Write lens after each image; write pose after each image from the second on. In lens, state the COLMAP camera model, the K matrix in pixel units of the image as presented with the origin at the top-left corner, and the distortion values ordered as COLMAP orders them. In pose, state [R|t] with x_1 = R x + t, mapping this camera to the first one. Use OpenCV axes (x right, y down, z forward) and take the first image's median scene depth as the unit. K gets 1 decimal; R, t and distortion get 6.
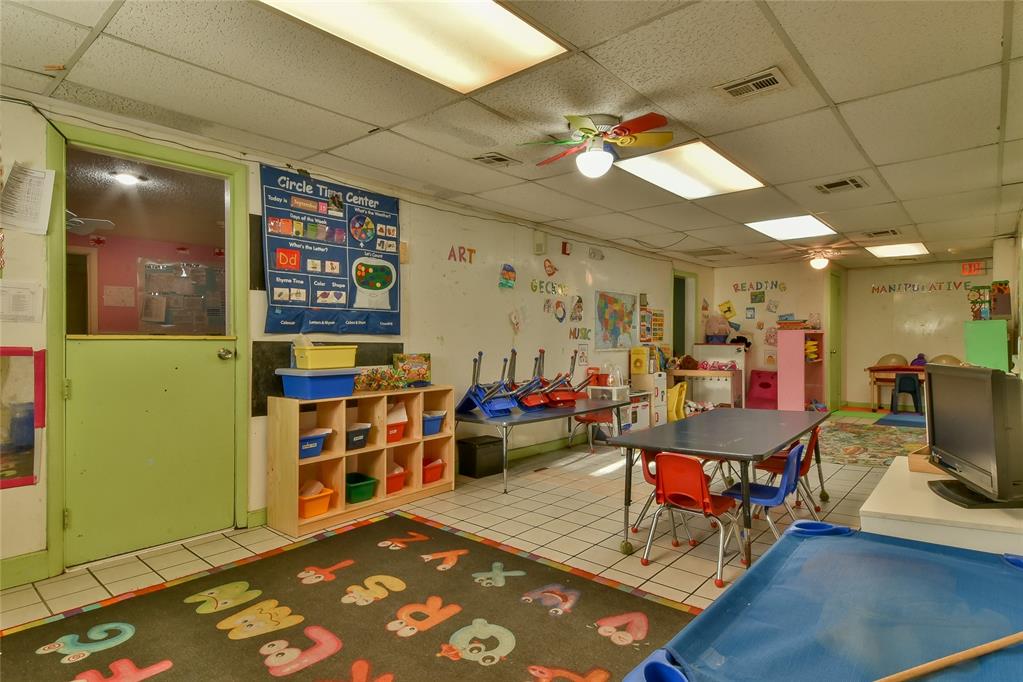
lens RADIAL K [[553.4, 0, 520.9], [0, 553.4, 340.1], [0, 0, 1]] dist [0.031759, -0.014501]
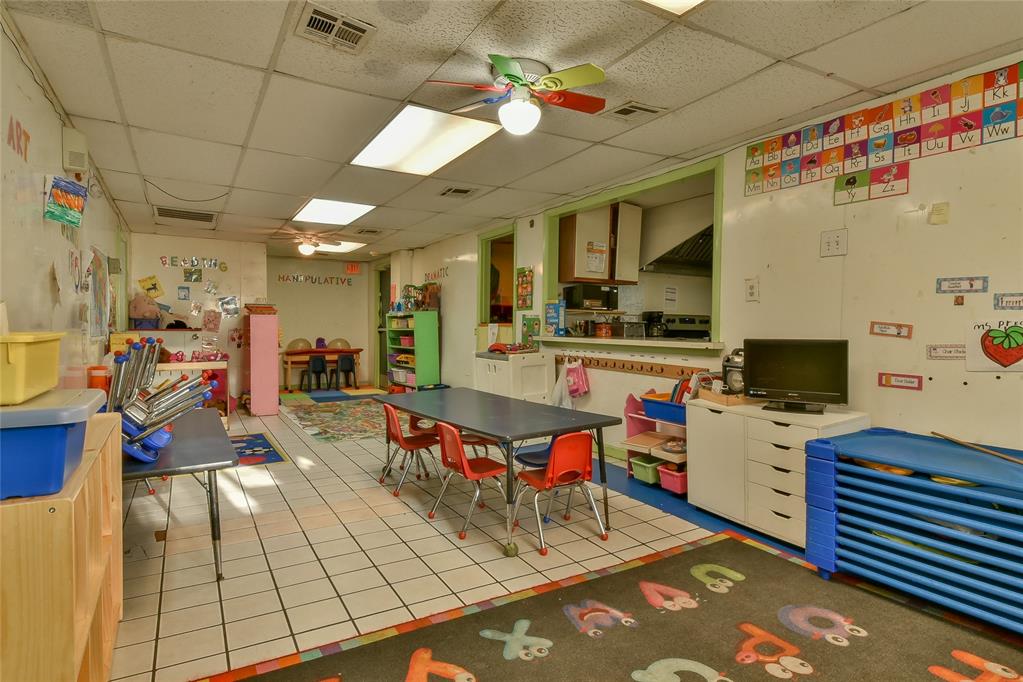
lens RADIAL K [[553.4, 0, 514.2], [0, 553.4, 344.6], [0, 0, 1]] dist [0.031759, -0.014501]
pose [[0.326551, -0.025775, 0.944828, -0.670945], [-0.005645, 0.999557, 0.029219, 0.006157], [-0.945163, -0.014875, 0.326260, 0.700125]]
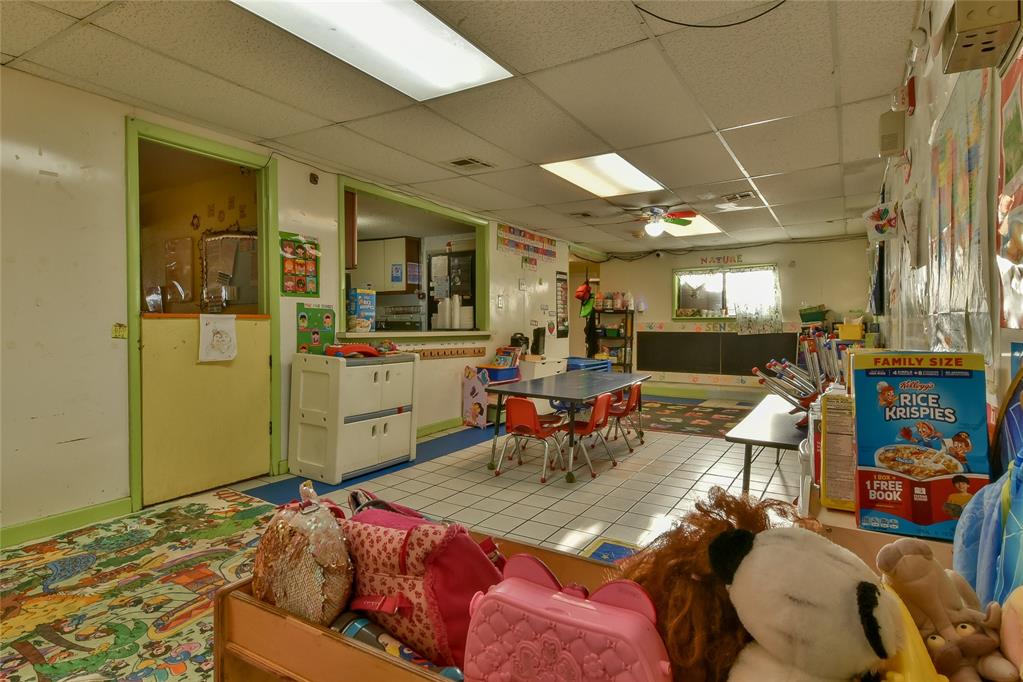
lens RADIAL K [[553.4, 0, 504.1], [0, 553.4, 332.7], [0, 0, 1]] dist [0.031759, -0.014501]
pose [[-0.988644, 0.001956, -0.150265, 0.871492], [-0.000387, 0.999879, 0.015557, 0.008797], [0.150277, 0.015439, -0.988523, 2.689622]]
